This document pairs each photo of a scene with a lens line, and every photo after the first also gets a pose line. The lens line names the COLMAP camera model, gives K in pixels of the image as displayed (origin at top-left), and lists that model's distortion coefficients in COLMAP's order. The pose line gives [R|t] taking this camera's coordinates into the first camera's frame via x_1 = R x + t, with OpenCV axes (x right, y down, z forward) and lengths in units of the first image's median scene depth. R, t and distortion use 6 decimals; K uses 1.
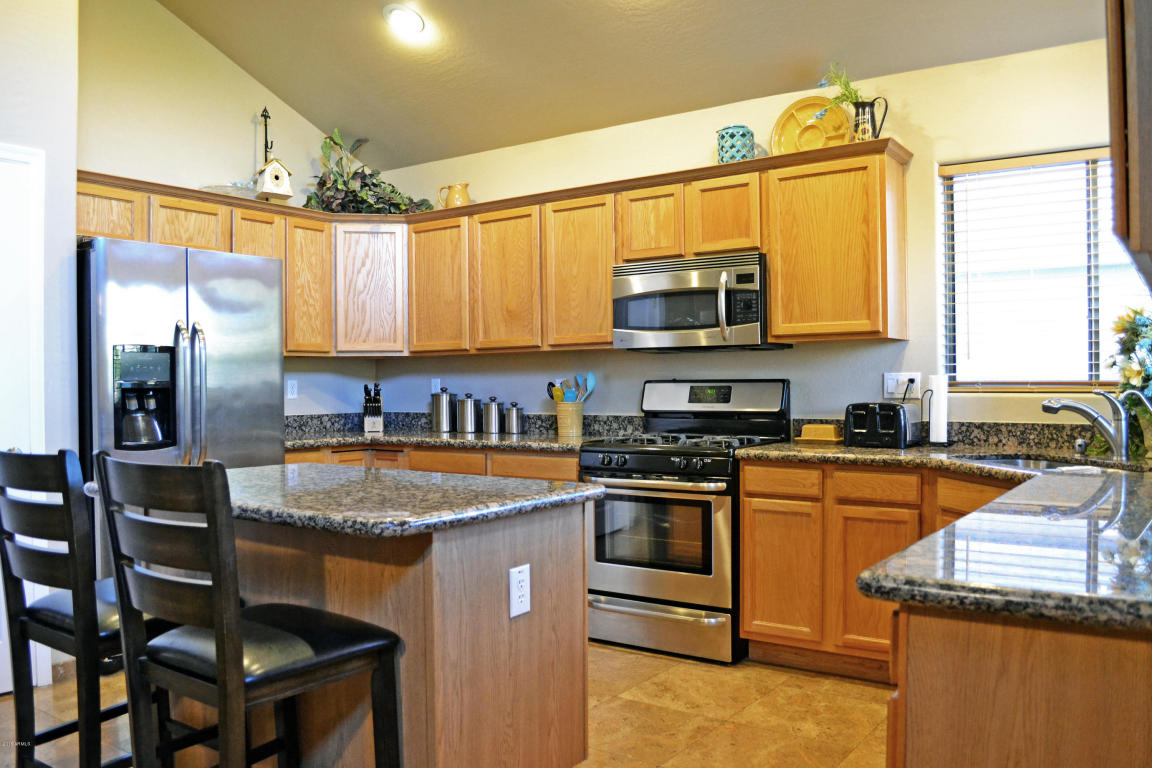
lens RADIAL K [[924.3, 0, 576.0], [0, 924.3, 384.0], [0, 0, 1]] dist [-0.080405, 0.005700]
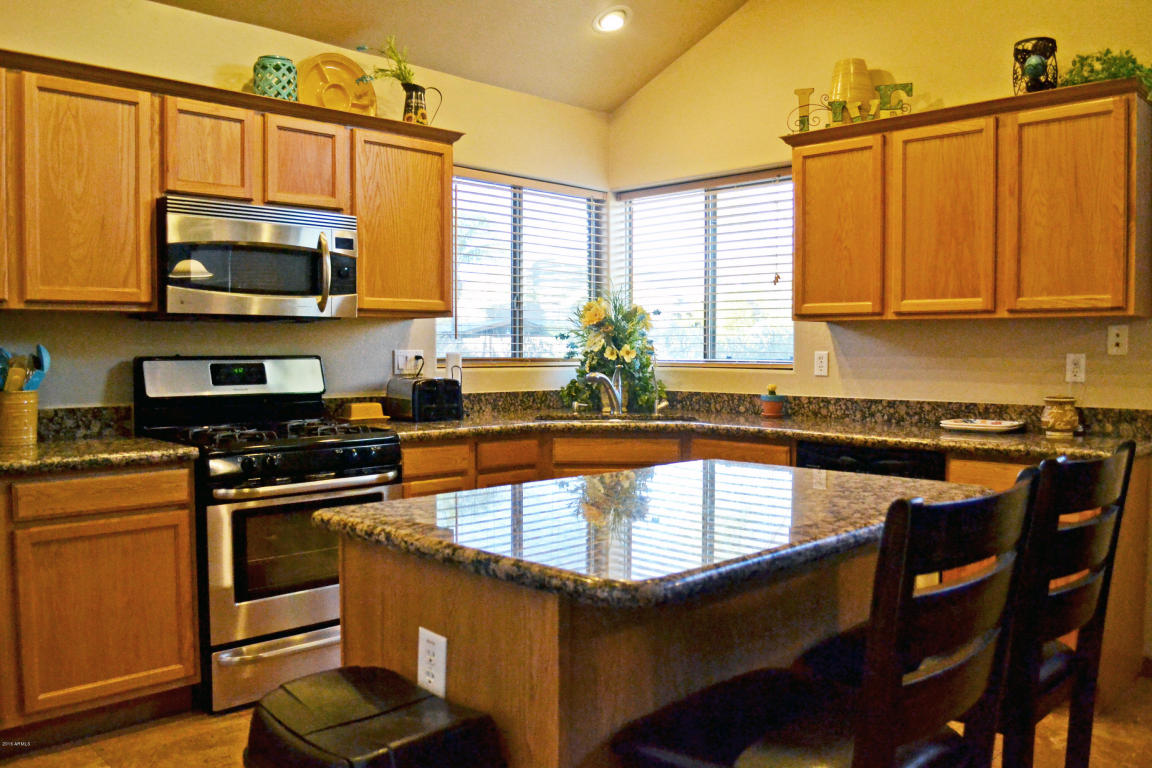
lens RADIAL K [[924.3, 0, 576.0], [0, 924.3, 384.0], [0, 0, 1]] dist [-0.080405, 0.005700]
pose [[0.174494, -0.029859, 0.984205, -0.613716], [-0.002169, 0.999526, 0.030708, -0.005633], [-0.984656, -0.007493, 0.174347, 0.579530]]
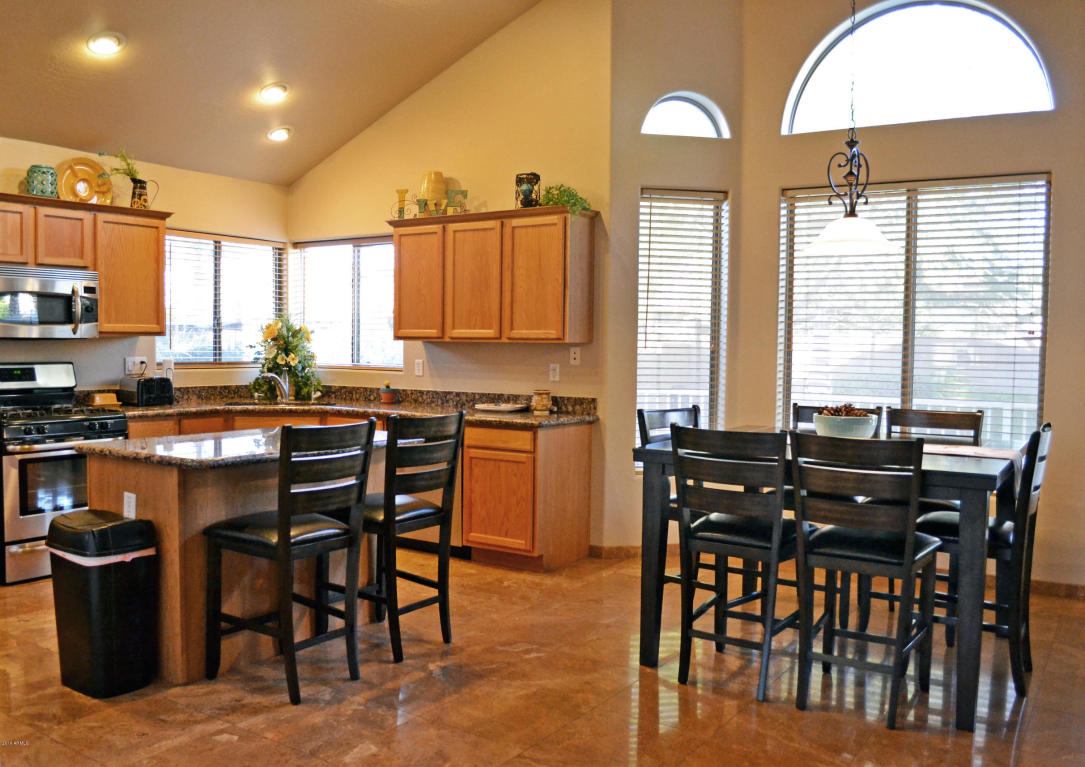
lens RADIAL K [[974.5, 0, 511.6], [0, 974.5, 379.6], [0, 0, 1]] dist [-0.008479, -0.123971]
pose [[0.010406, -0.035213, 0.999326, -1.179019], [-0.010040, 0.999326, 0.035318, -0.035718], [-0.999895, -0.010401, 0.010046, 0.327346]]
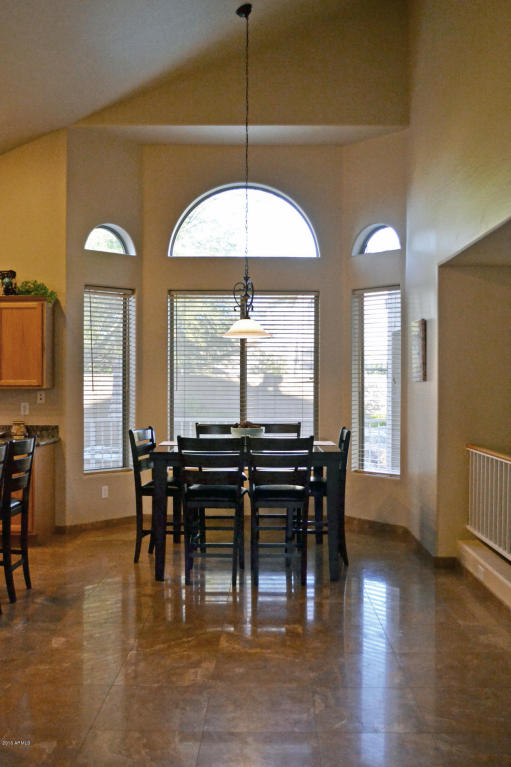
lens RADIAL K [[839.3, 0, 255.5], [0, 839.3, 383.5], [0, 0, 1]] dist [-0.007498, -0.009904]
pose [[-0.549418, -0.005847, 0.835527, -1.497719], [0.001286, 0.999968, 0.007843, -0.063353], [-0.835547, 0.005384, -0.549393, 0.848597]]
